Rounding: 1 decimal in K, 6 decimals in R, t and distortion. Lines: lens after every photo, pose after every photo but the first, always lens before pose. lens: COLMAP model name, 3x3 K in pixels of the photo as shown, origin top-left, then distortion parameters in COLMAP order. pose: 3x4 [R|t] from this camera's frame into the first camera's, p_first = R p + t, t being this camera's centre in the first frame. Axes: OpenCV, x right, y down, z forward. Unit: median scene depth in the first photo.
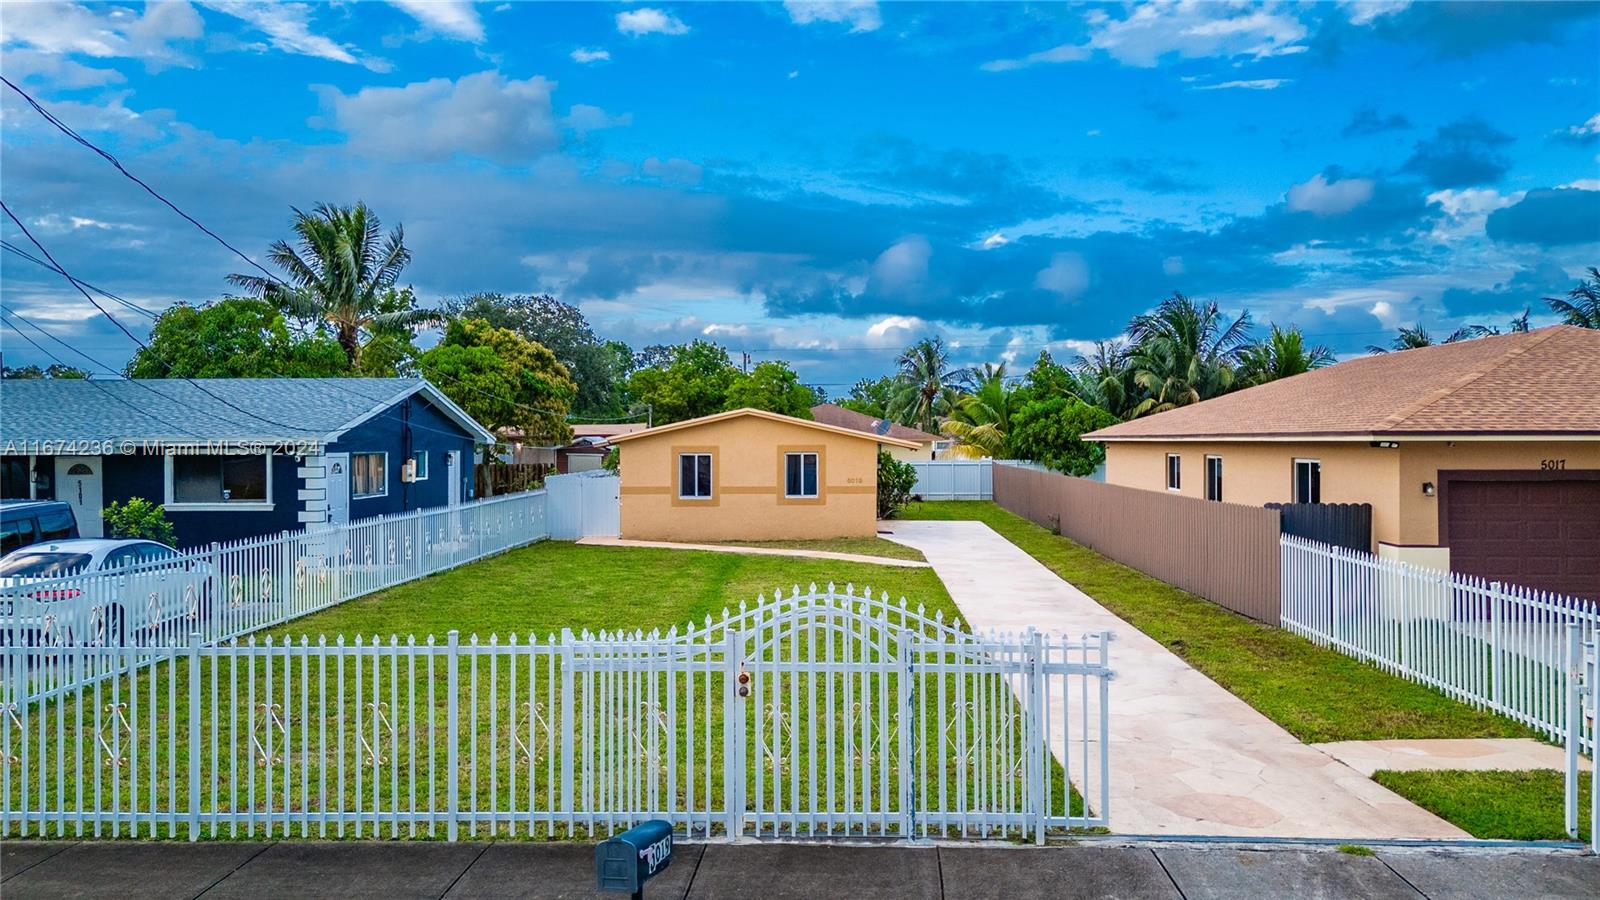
lens RADIAL K [[1193.9, 0, 800.0], [0, 1193.9, 450.0], [0, 0, 1]] dist [0.078004, -0.106717]
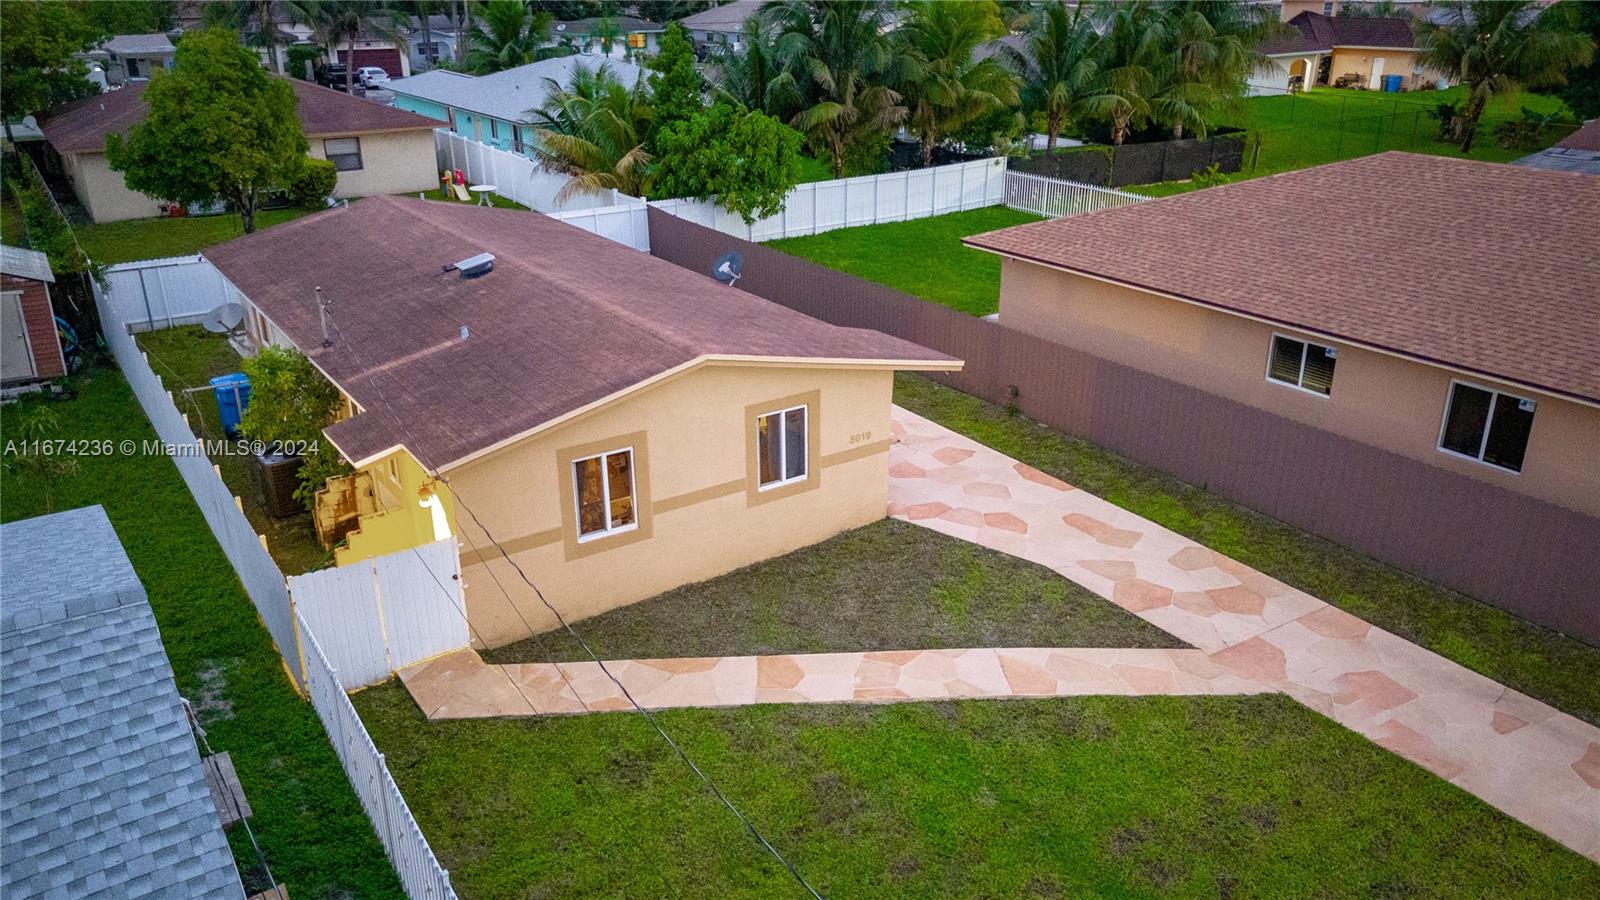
lens RADIAL K [[1193.9, 0, 800.0], [0, 1193.9, 450.0], [0, 0, 1]] dist [0.078004, -0.106717]
pose [[0.805296, -0.227998, 0.547280, -0.293076], [0.012907, 0.929621, 0.368291, -0.180194], [-0.592733, -0.289520, 0.751563, 0.578579]]
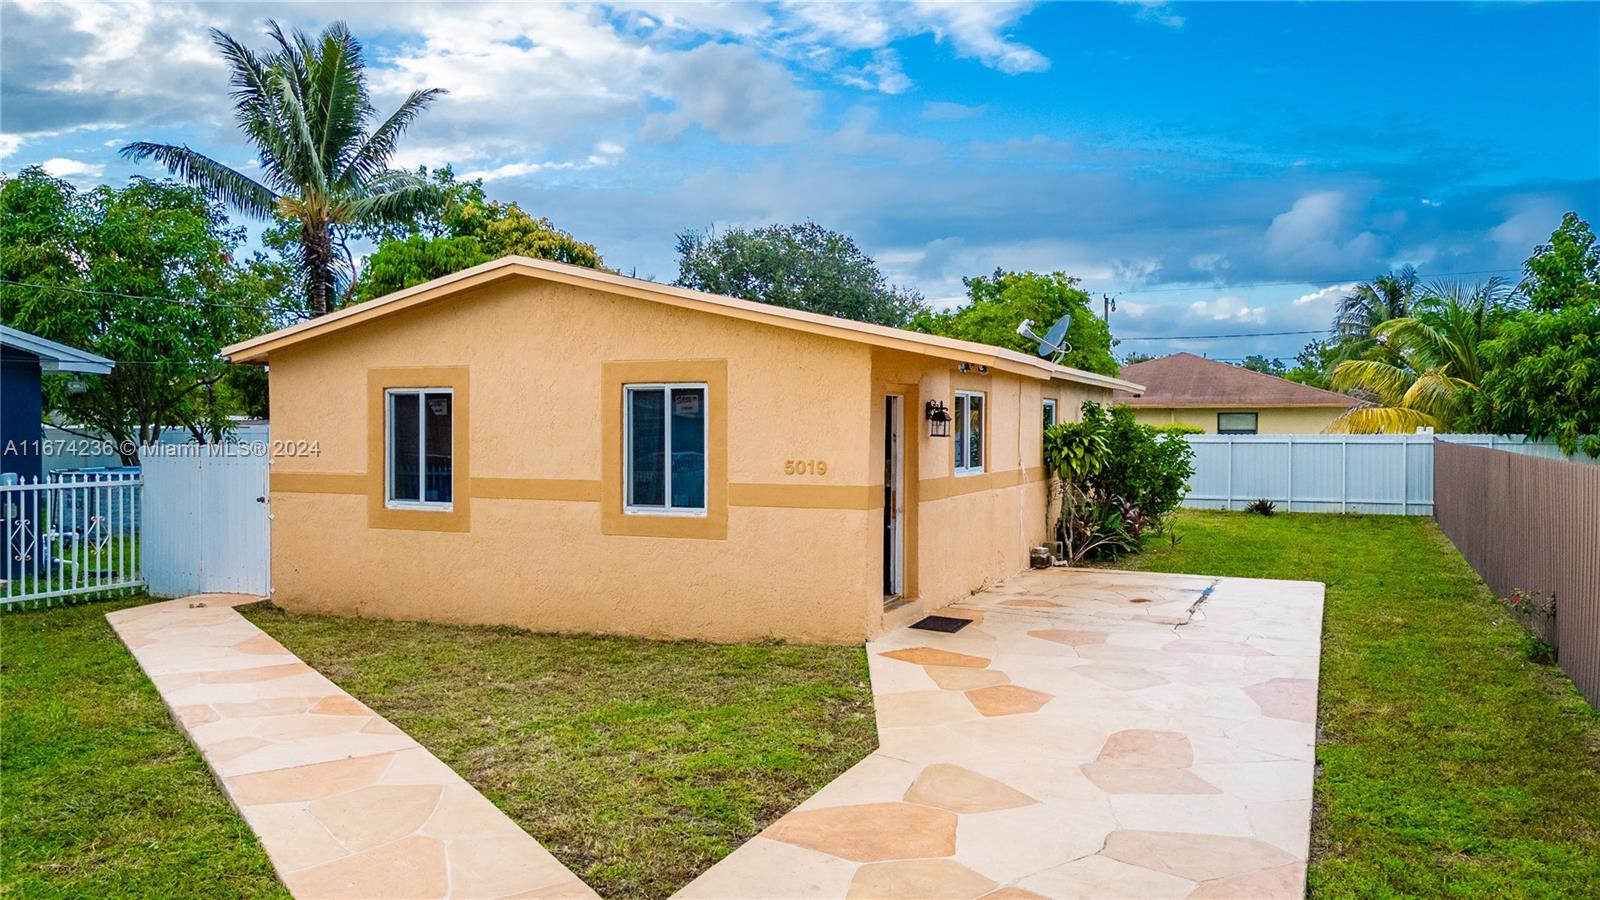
lens RADIAL K [[1193.9, 0, 800.0], [0, 1193.9, 450.0], [0, 0, 1]] dist [0.078004, -0.106717]
pose [[0.927085, 0.010697, -0.374699, 0.165265], [-0.006871, 0.999910, 0.011545, 0.017084], [0.374789, -0.008129, 0.927075, 0.693908]]
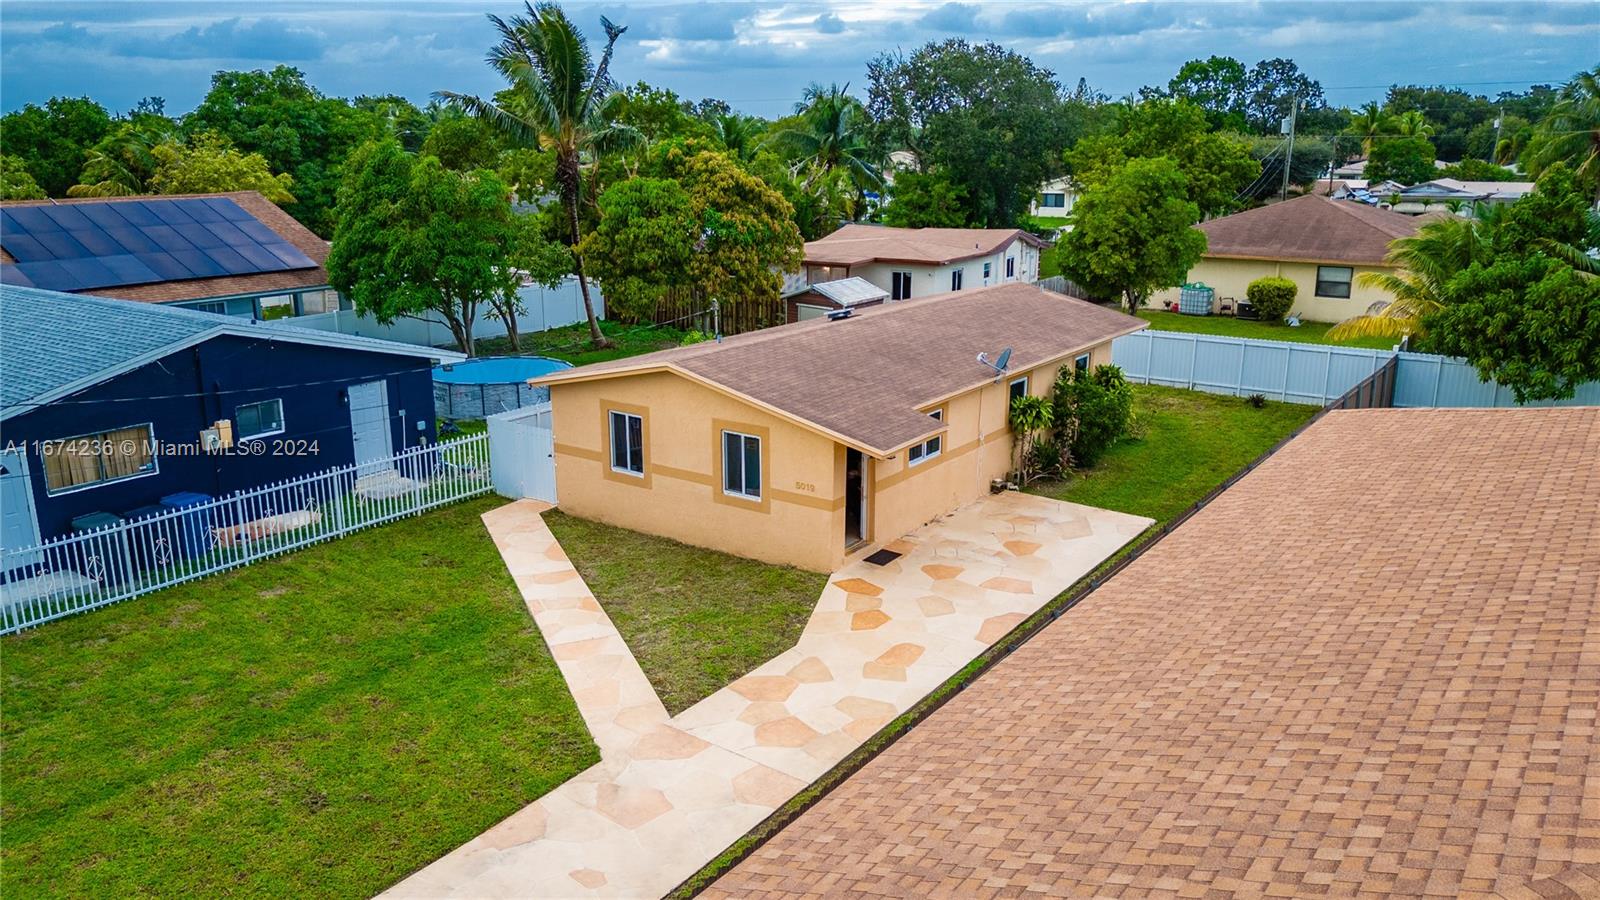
lens RADIAL K [[1193.9, 0, 800.0], [0, 1193.9, 450.0], [0, 0, 1]] dist [0.078004, -0.106717]
pose [[0.832573, 0.143328, -0.535051, 0.386944], [-0.005206, 0.967926, 0.251183, -0.156452], [0.553891, -0.206343, 0.806615, 0.474235]]
